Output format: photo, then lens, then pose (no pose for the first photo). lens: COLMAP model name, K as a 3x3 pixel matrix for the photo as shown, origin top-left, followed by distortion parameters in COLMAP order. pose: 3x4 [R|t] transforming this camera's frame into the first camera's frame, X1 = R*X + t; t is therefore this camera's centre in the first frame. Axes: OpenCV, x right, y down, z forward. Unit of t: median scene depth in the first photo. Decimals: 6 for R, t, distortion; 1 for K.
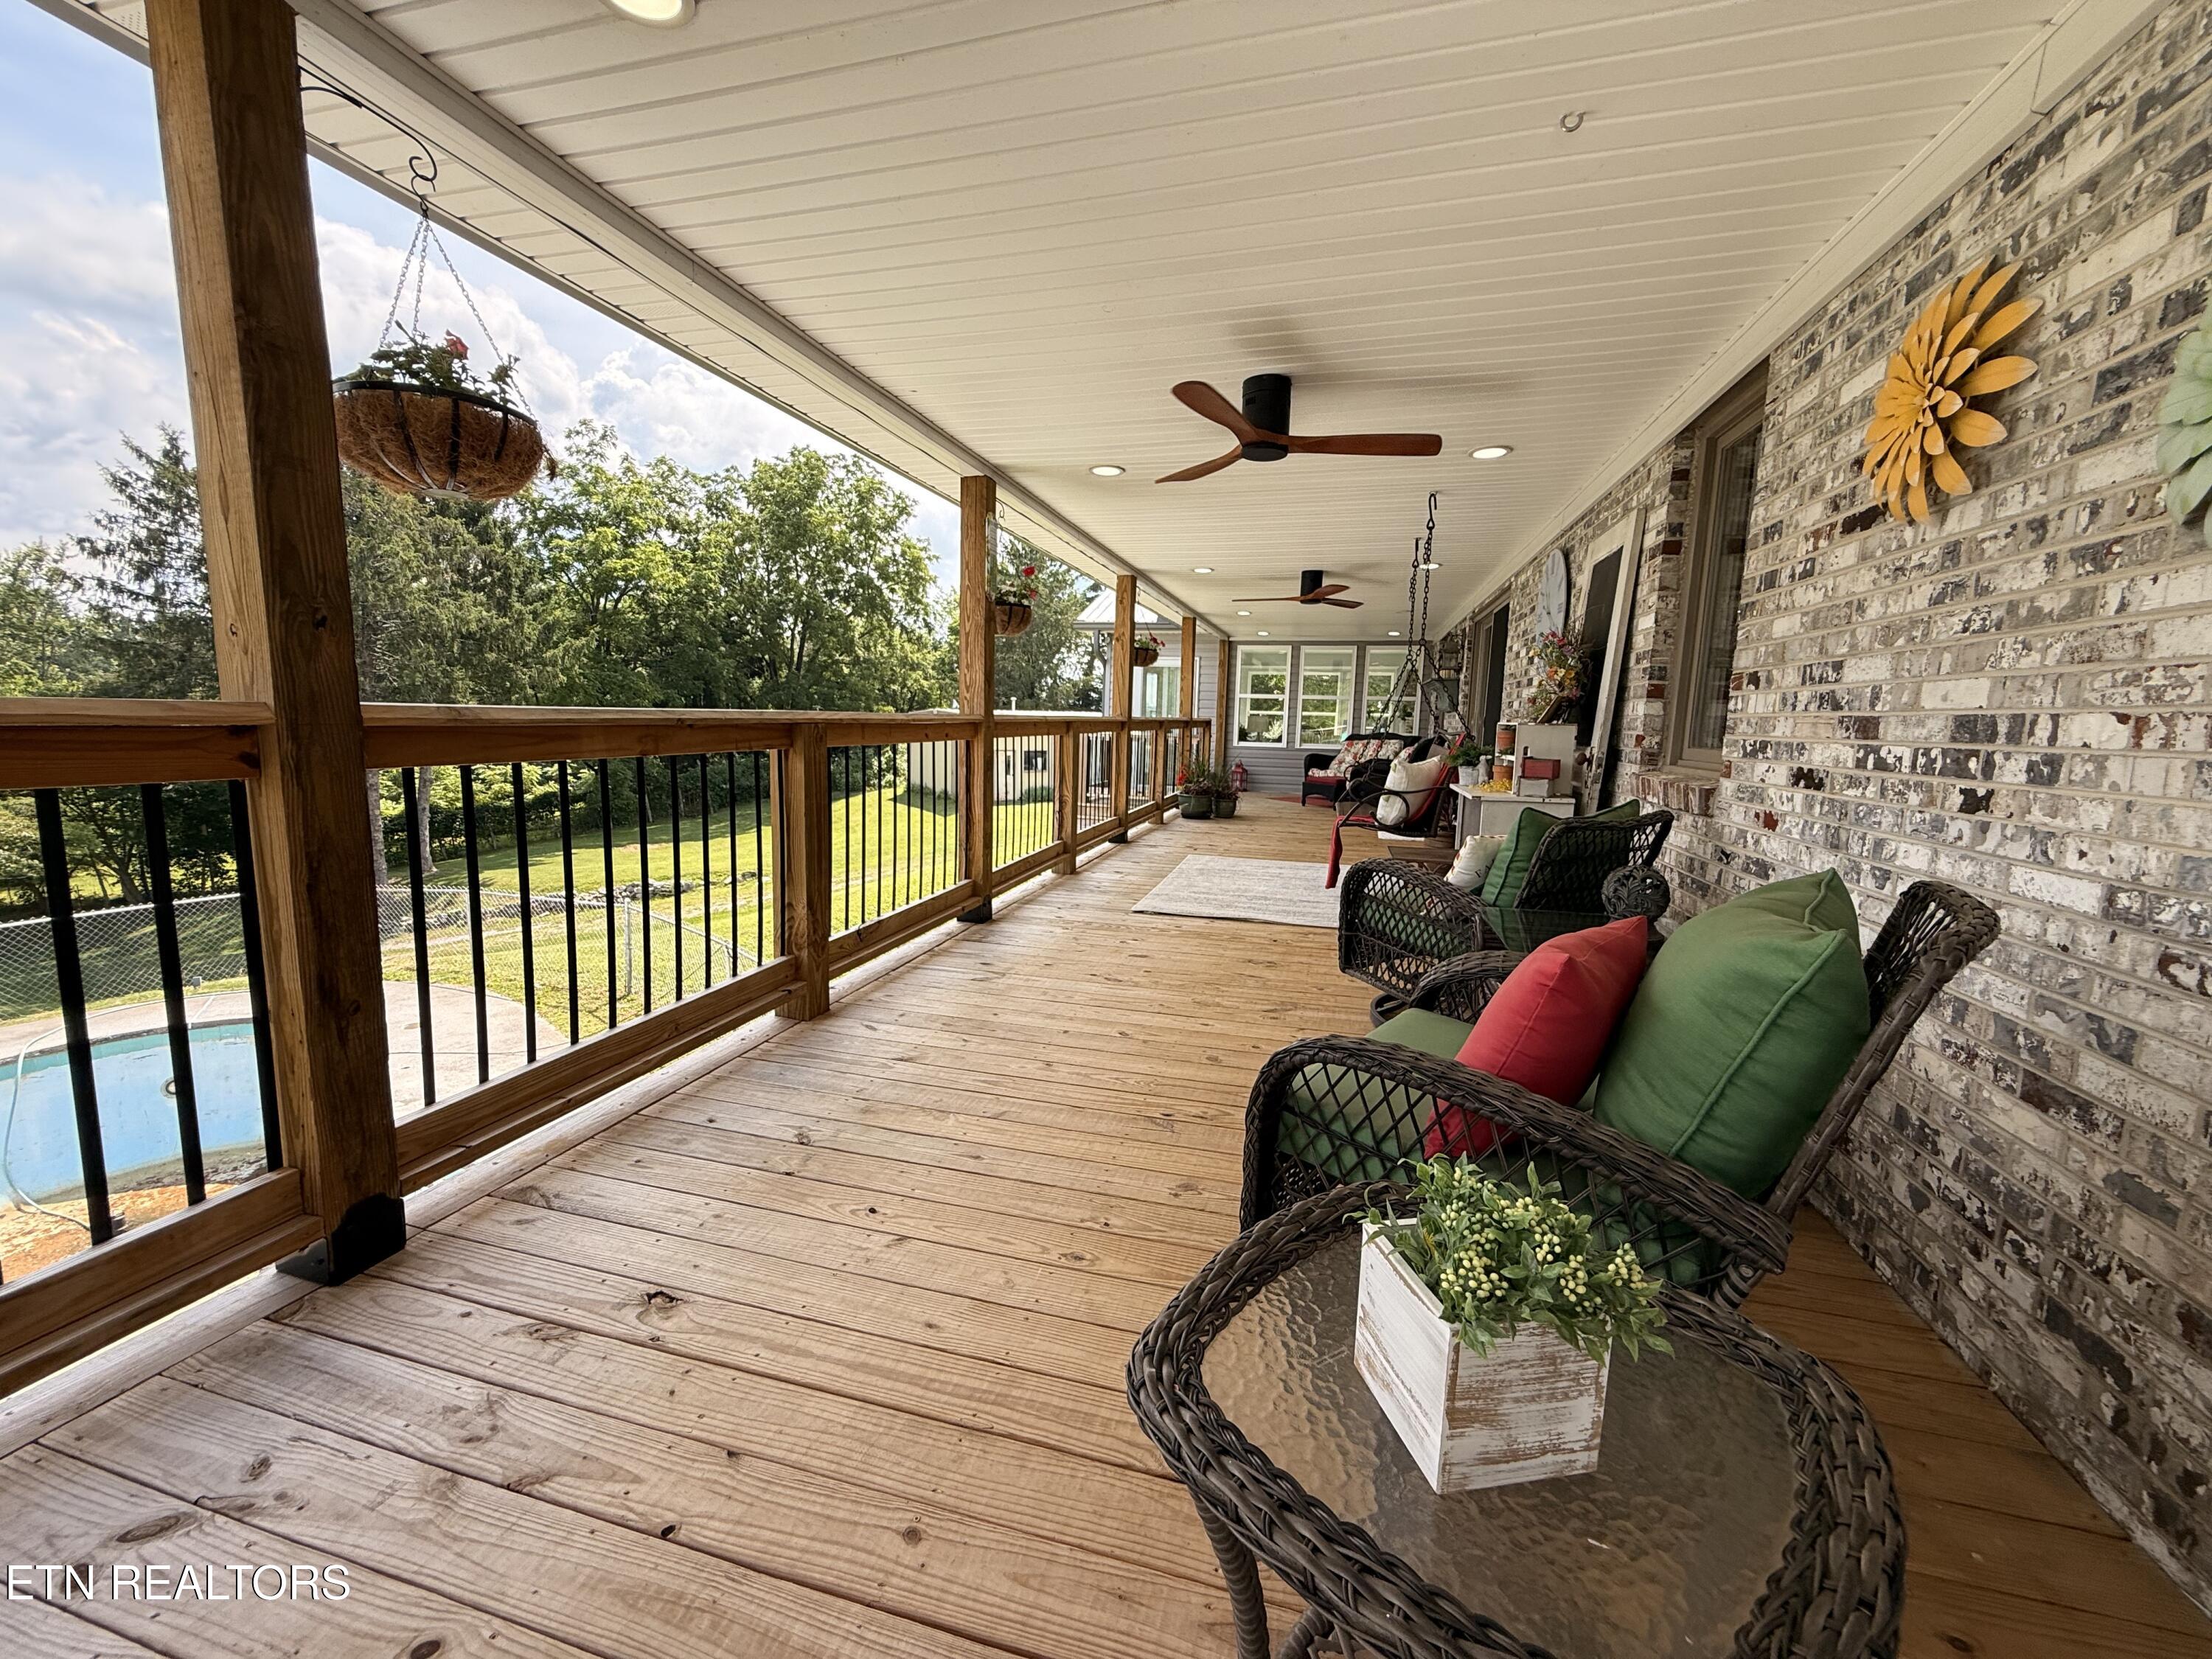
lens RADIAL K [[884.2, 0, 1104.5], [0, 884.2, 833.2], [0, 0, 1]] dist [0.000458, 0.000745]
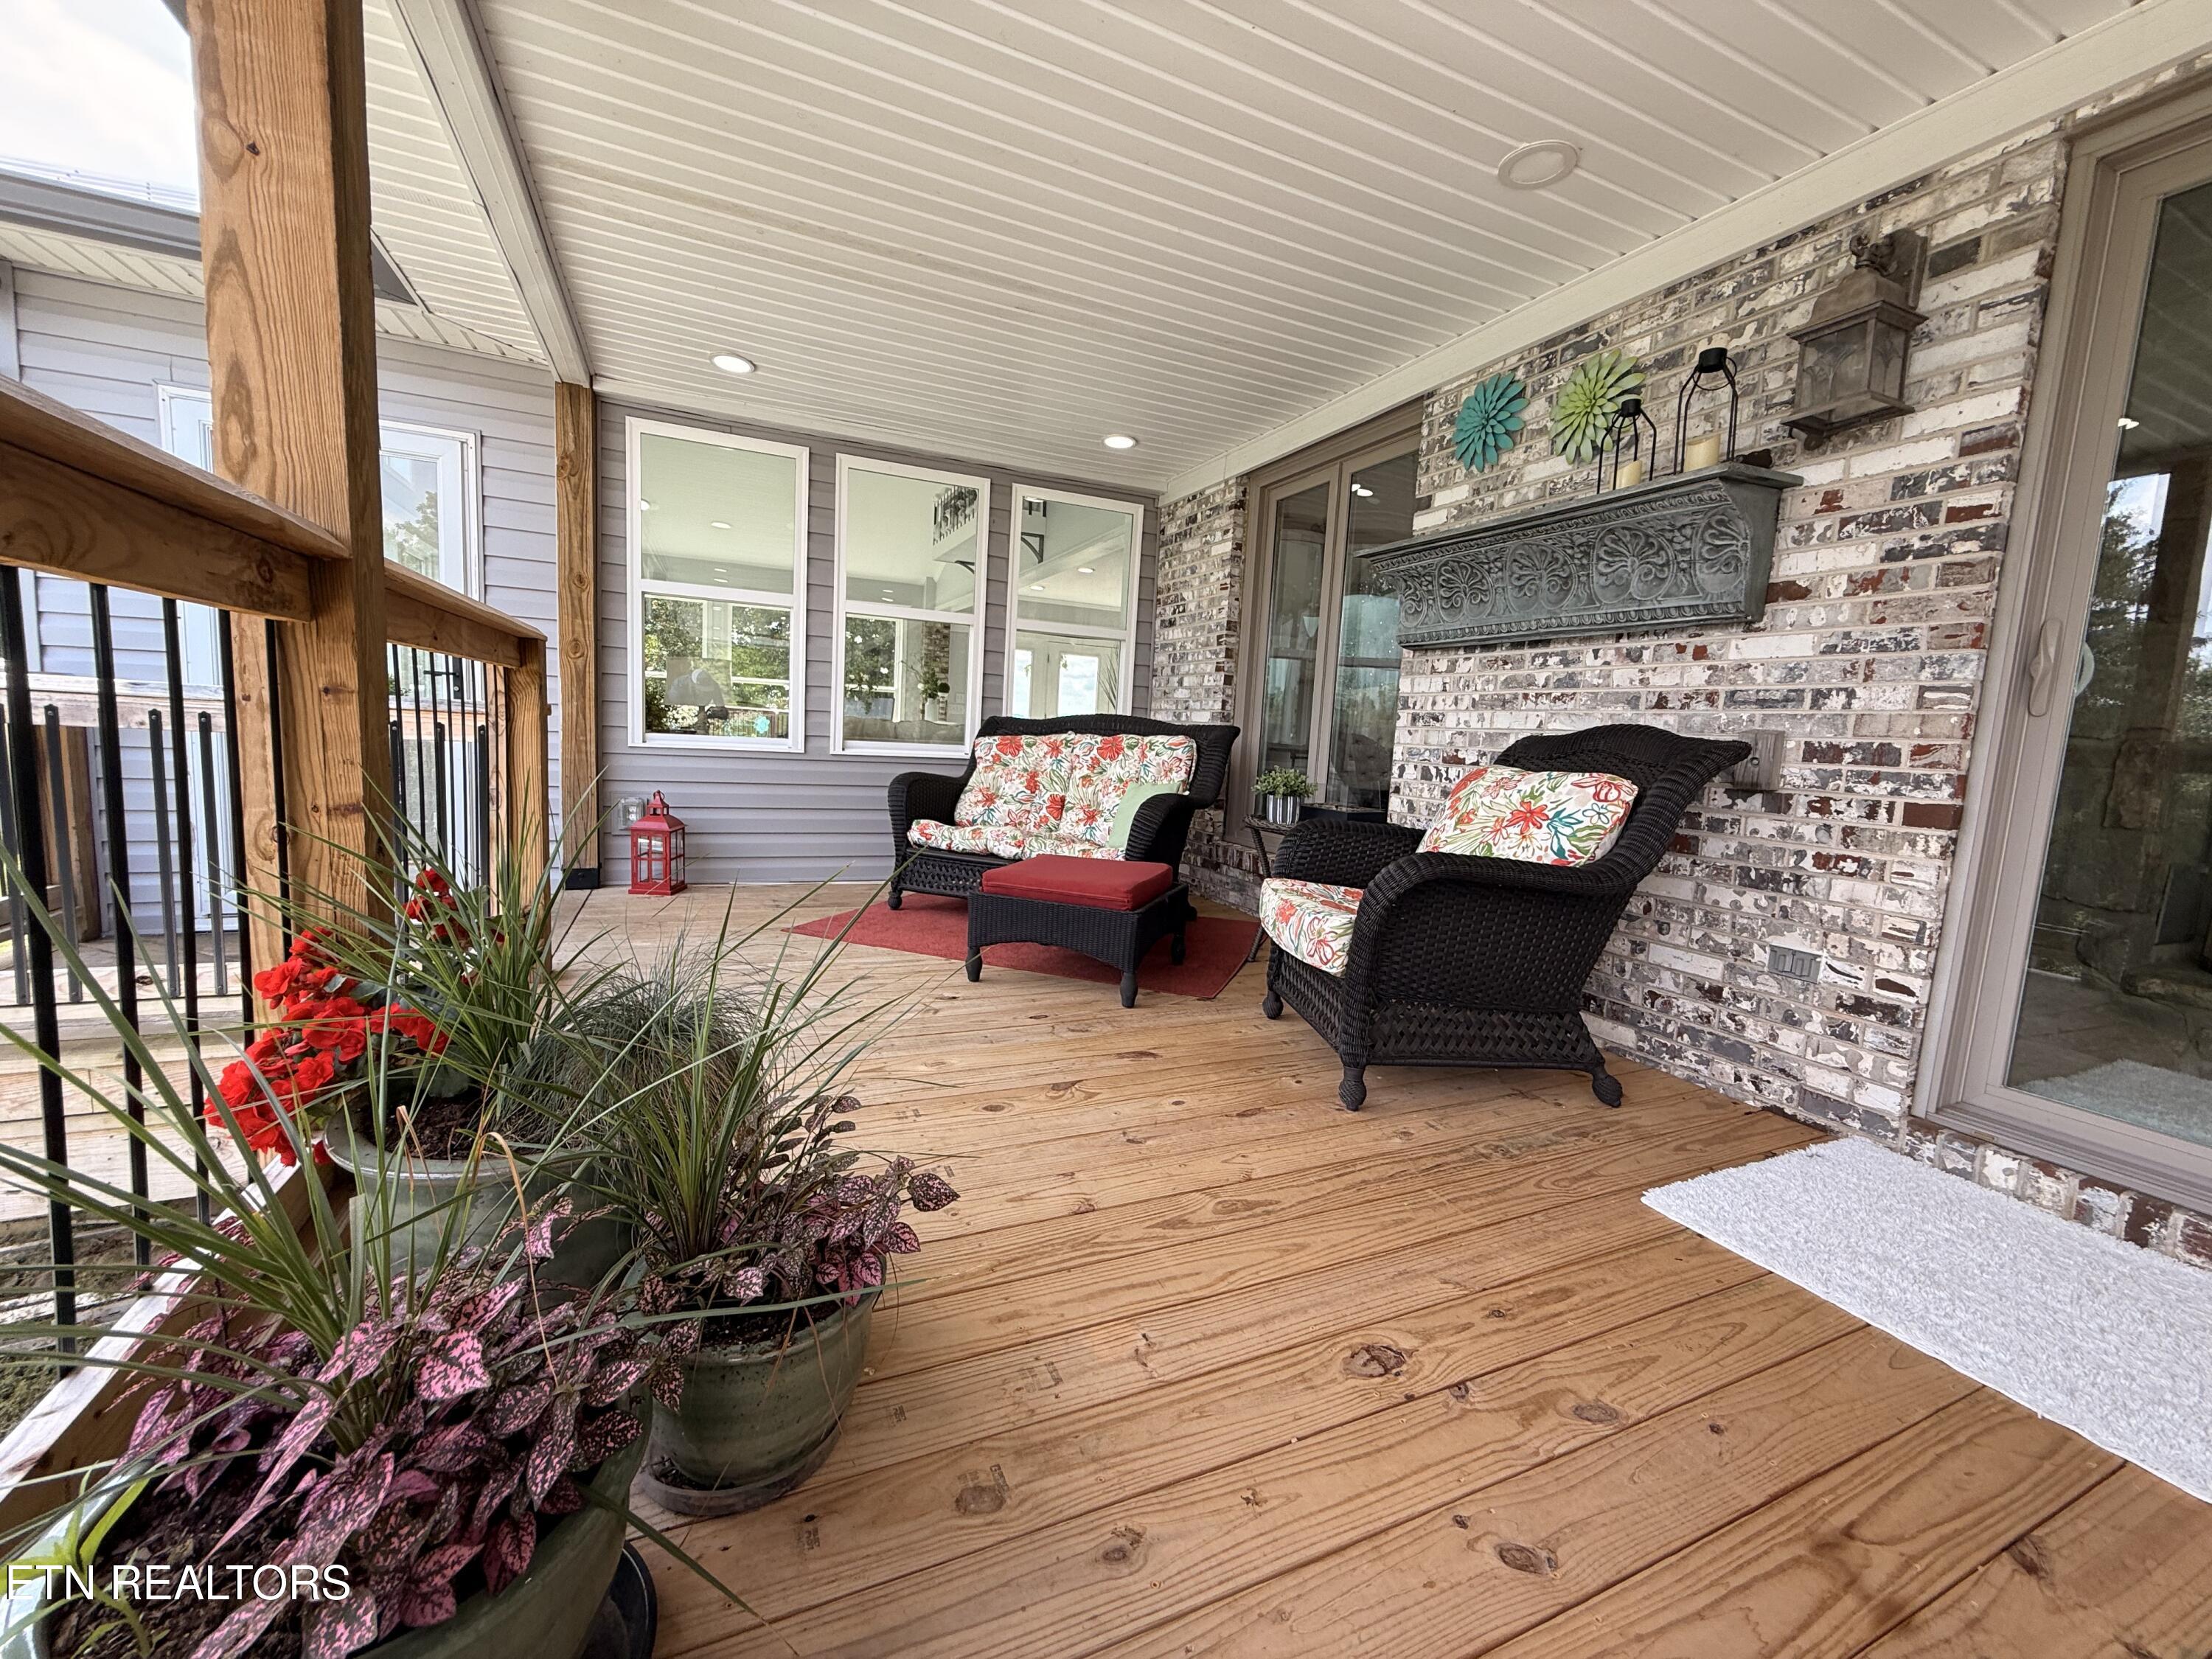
lens RADIAL K [[884.2, 0, 1101.6], [0, 884.2, 830.3], [0, 0, 1]] dist [0.000458, 0.000745]
pose [[0.772981, -0.054791, 0.632059, 0.078270], [0.047004, 0.998472, 0.029071, -0.072567], [-0.632686, 0.007238, 0.774375, 0.672045]]
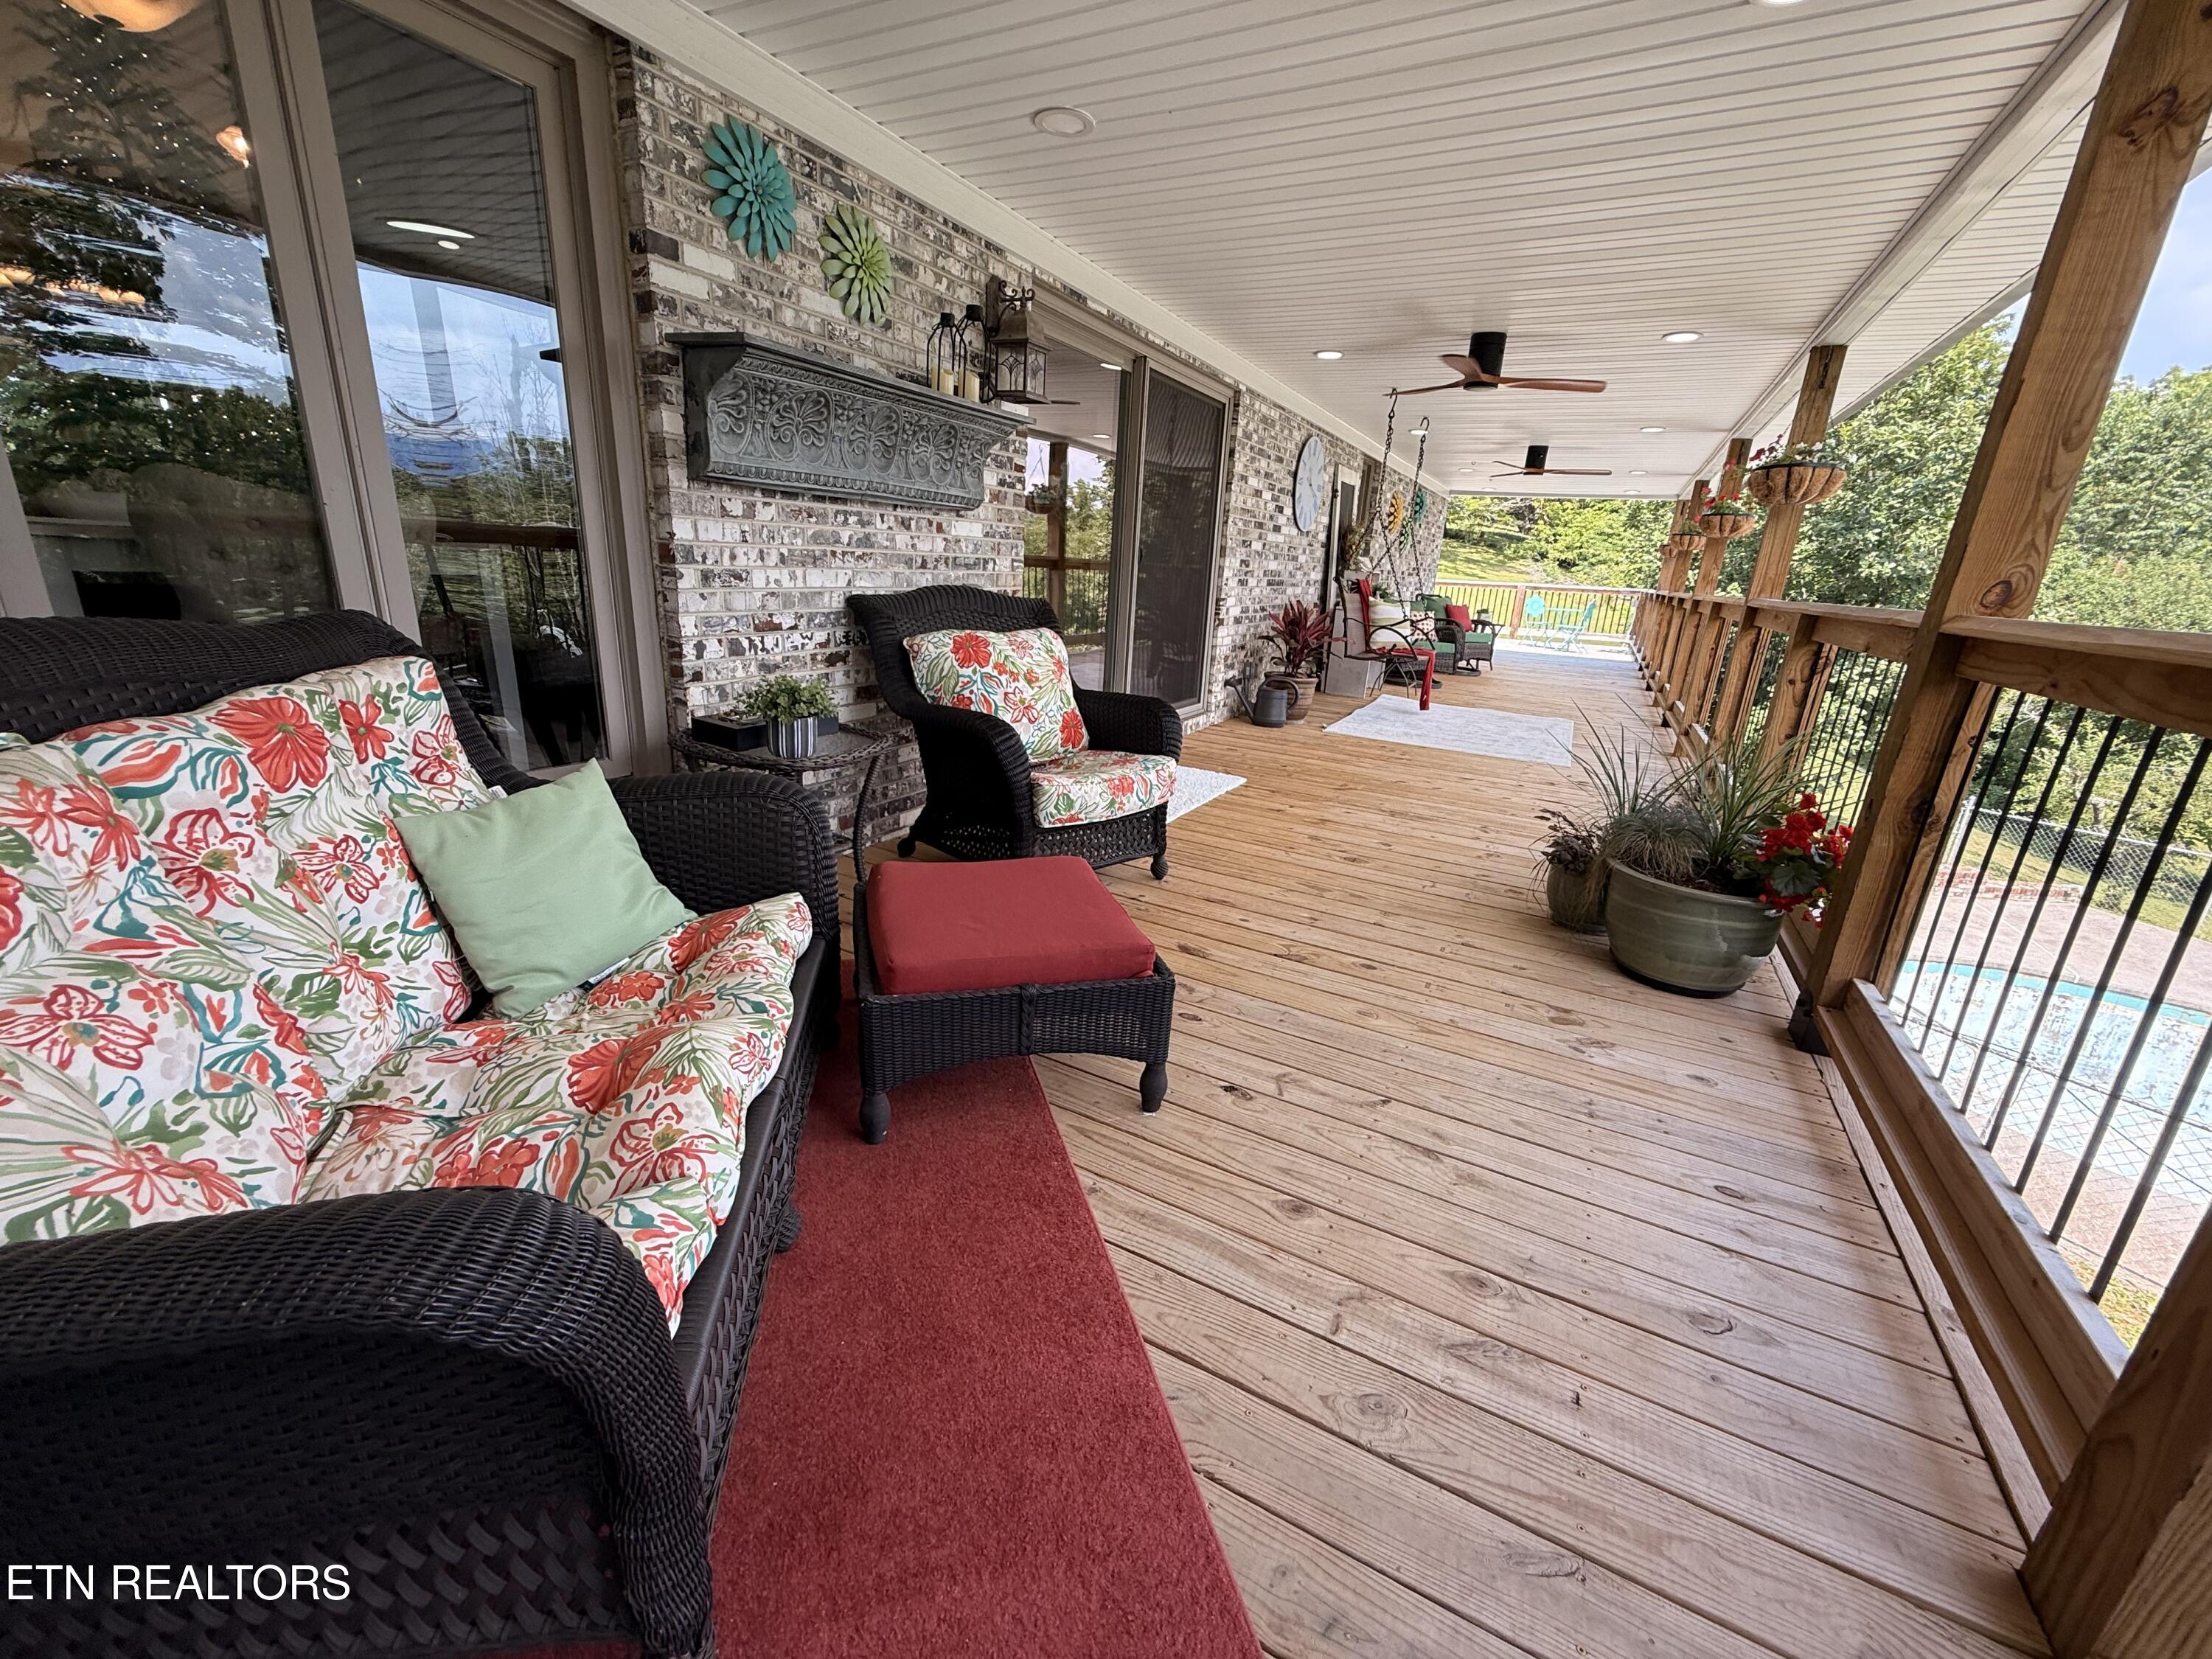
lens RADIAL K [[884.2, 0, 1104.4], [0, 884.2, 825.7], [0, 0, 1]] dist [0.000458, 0.000745]
pose [[-0.969776, -0.149443, 0.192876, 0.276702], [-0.056885, 0.907181, 0.416877, -0.179439], [-0.237273, 0.393306, -0.888263, 1.261455]]
